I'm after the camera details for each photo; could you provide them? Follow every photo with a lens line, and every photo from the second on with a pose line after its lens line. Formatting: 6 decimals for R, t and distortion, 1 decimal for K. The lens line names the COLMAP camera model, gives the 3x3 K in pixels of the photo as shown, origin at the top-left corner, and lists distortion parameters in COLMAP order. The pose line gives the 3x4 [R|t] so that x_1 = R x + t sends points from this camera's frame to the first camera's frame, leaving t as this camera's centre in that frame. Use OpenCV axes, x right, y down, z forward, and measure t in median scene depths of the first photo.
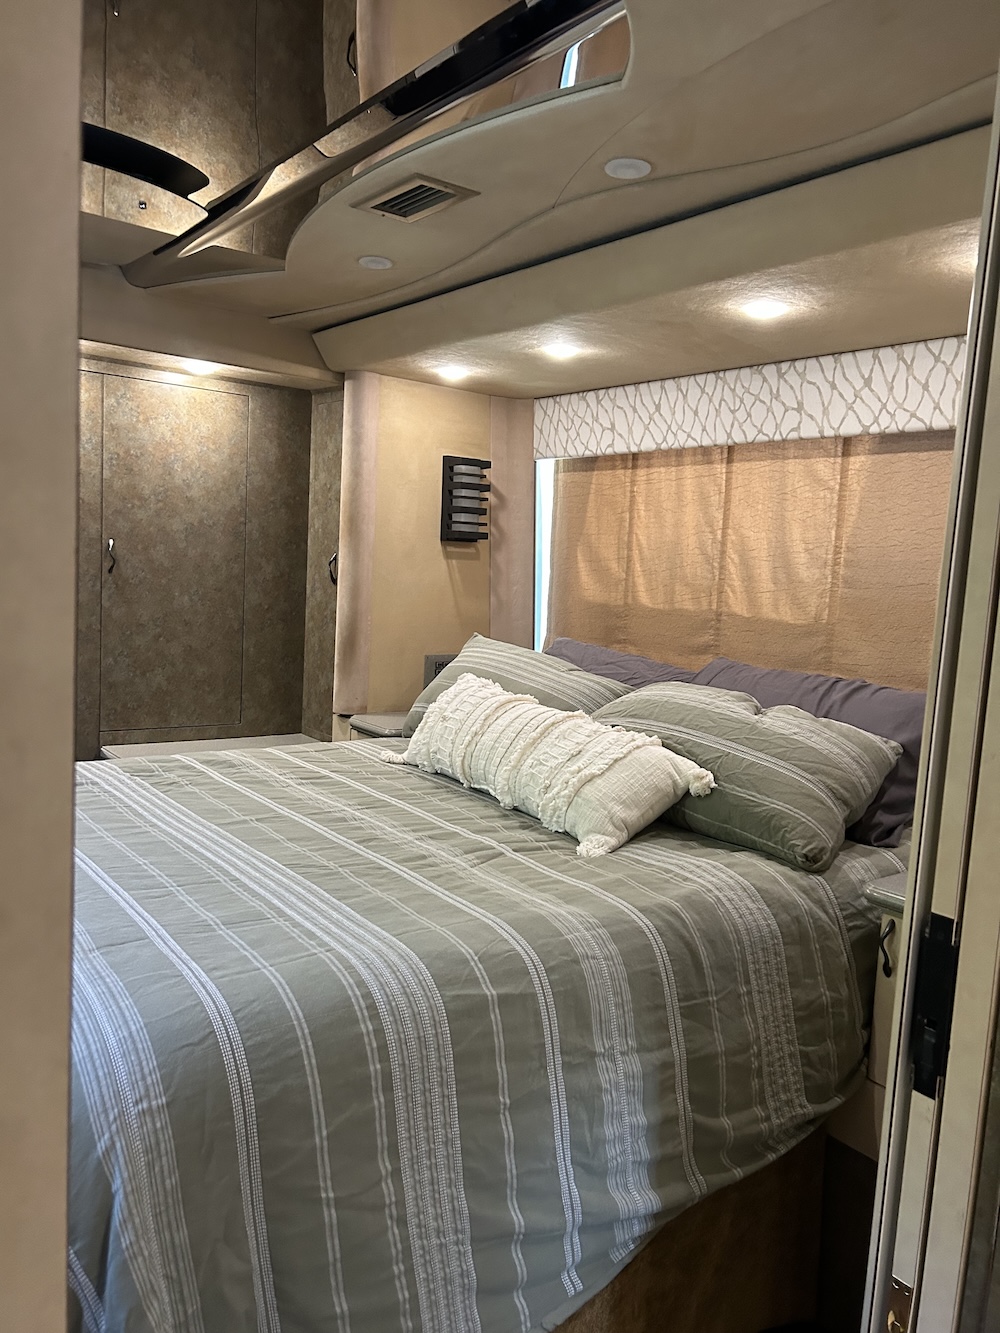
lens RADIAL K [[1000.3, 0, 503.1], [0, 1000.3, 668.0], [0, 0, 1]] dist [0.092521, -0.104556]
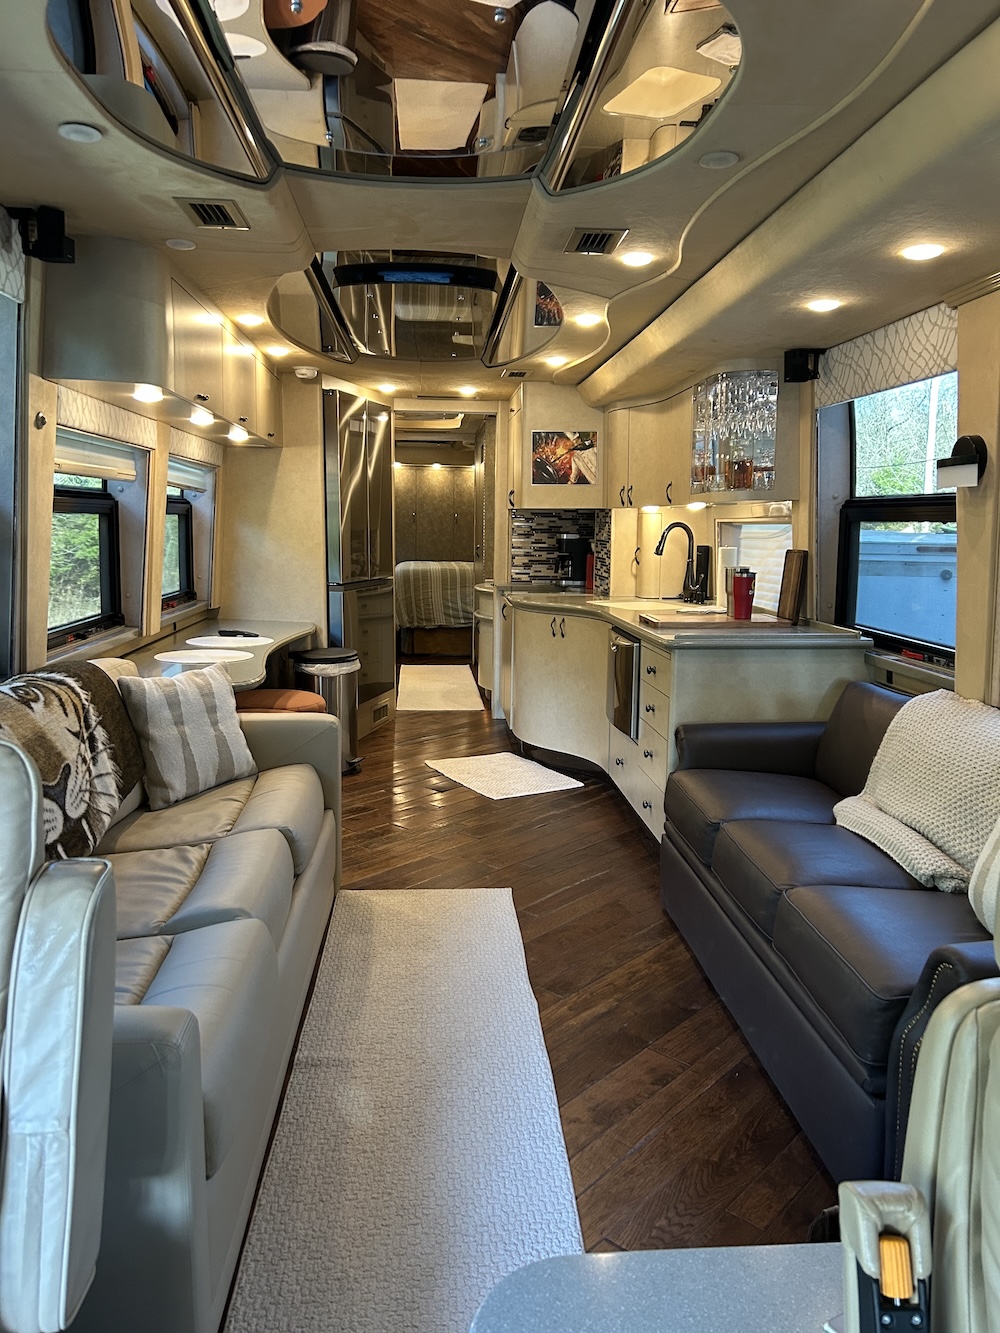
lens RADIAL K [[1000.3, 0, 503.1], [0, 1000.3, 668.0], [0, 0, 1]] dist [0.092521, -0.104556]
pose [[0.836525, 0.032431, -0.546968, 3.109808], [-0.024408, 0.999461, 0.021932, 0.615265], [0.547384, -0.004997, 0.836866, -3.476501]]
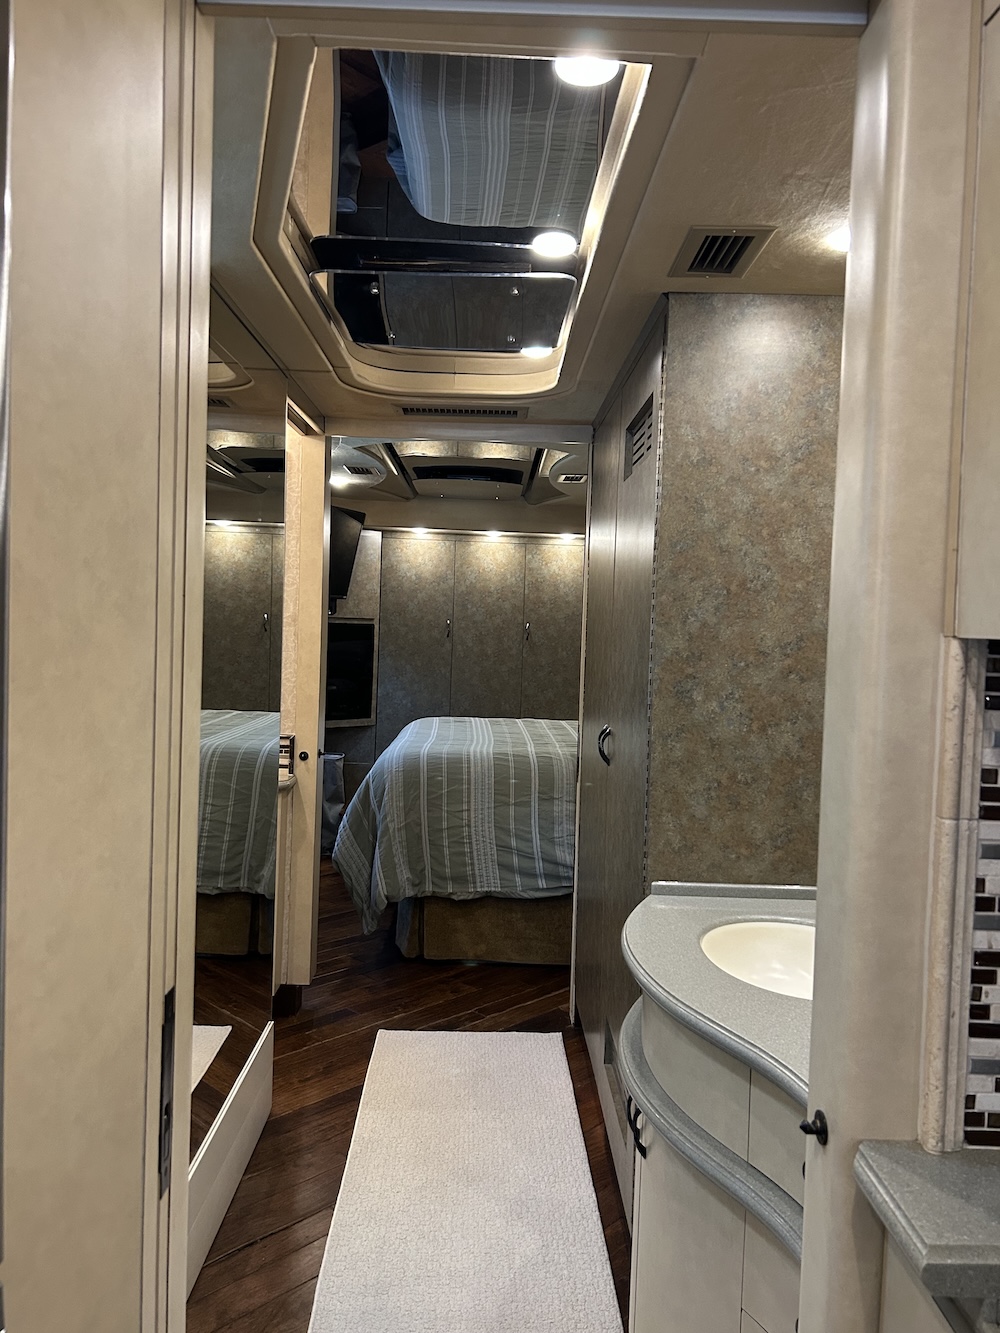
lens RADIAL K [[1010.4, 0, 501.9], [0, 1010.4, 631.4], [0, 0, 1]] dist [0.445523, -0.107336]
pose [[0.802264, -0.026888, -0.596363, 1.317295], [-0.051075, 0.992231, -0.113445, 0.204852], [0.594780, 0.121472, 0.794658, -1.077365]]
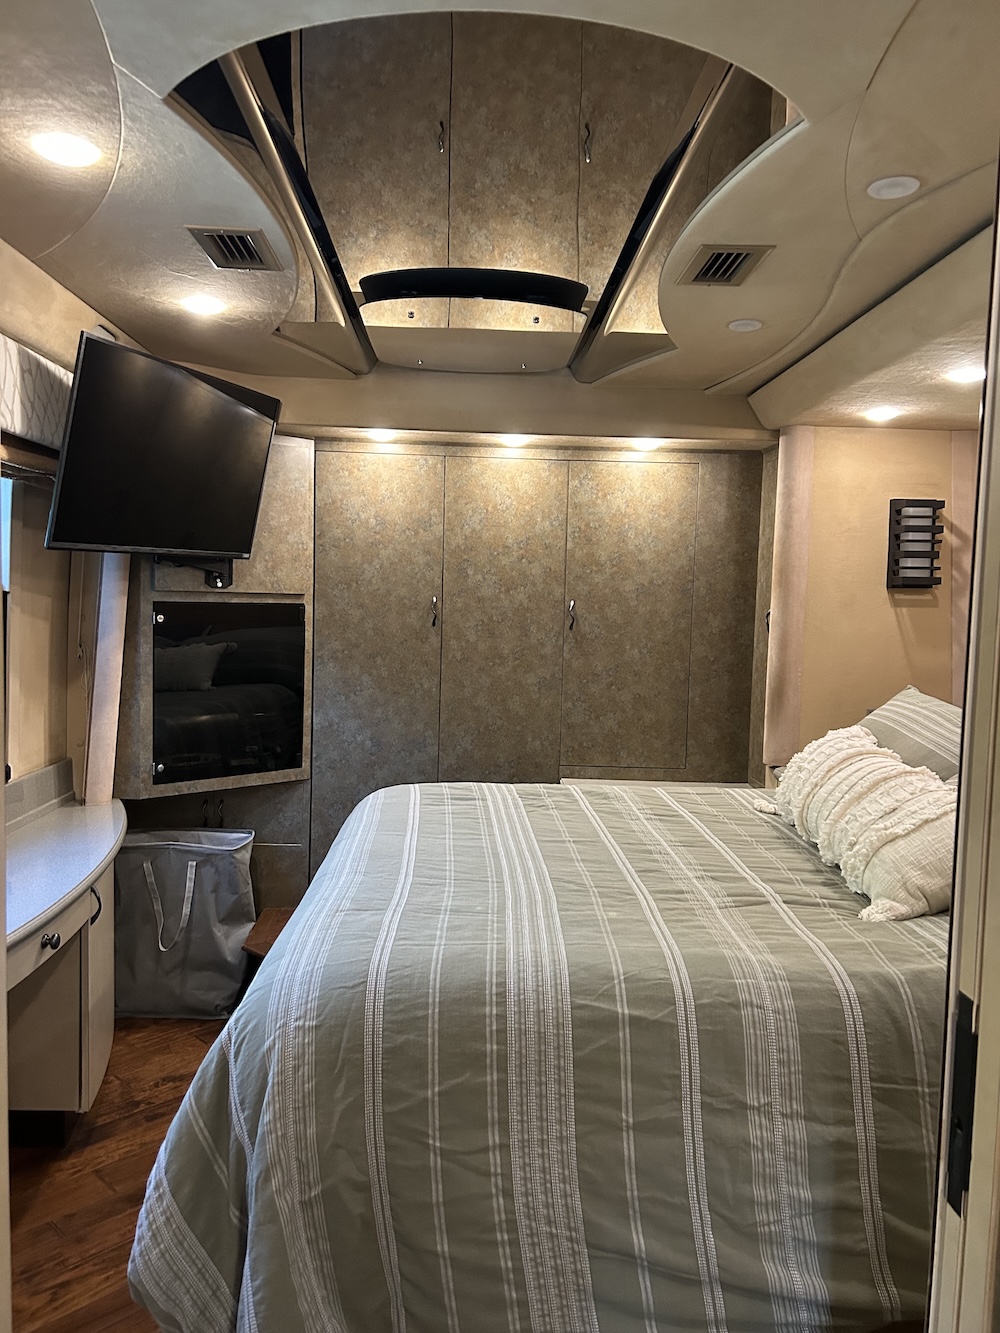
lens RADIAL K [[1000.3, 0, 503.1], [0, 1000.3, 668.0], [0, 0, 1]] dist [0.092521, -0.104556]
pose [[0.812987, 0.004443, -0.582265, 0.371300], [-0.041225, 0.997901, -0.049947, 0.018570], [0.580821, 0.064610, 0.811463, 0.042527]]
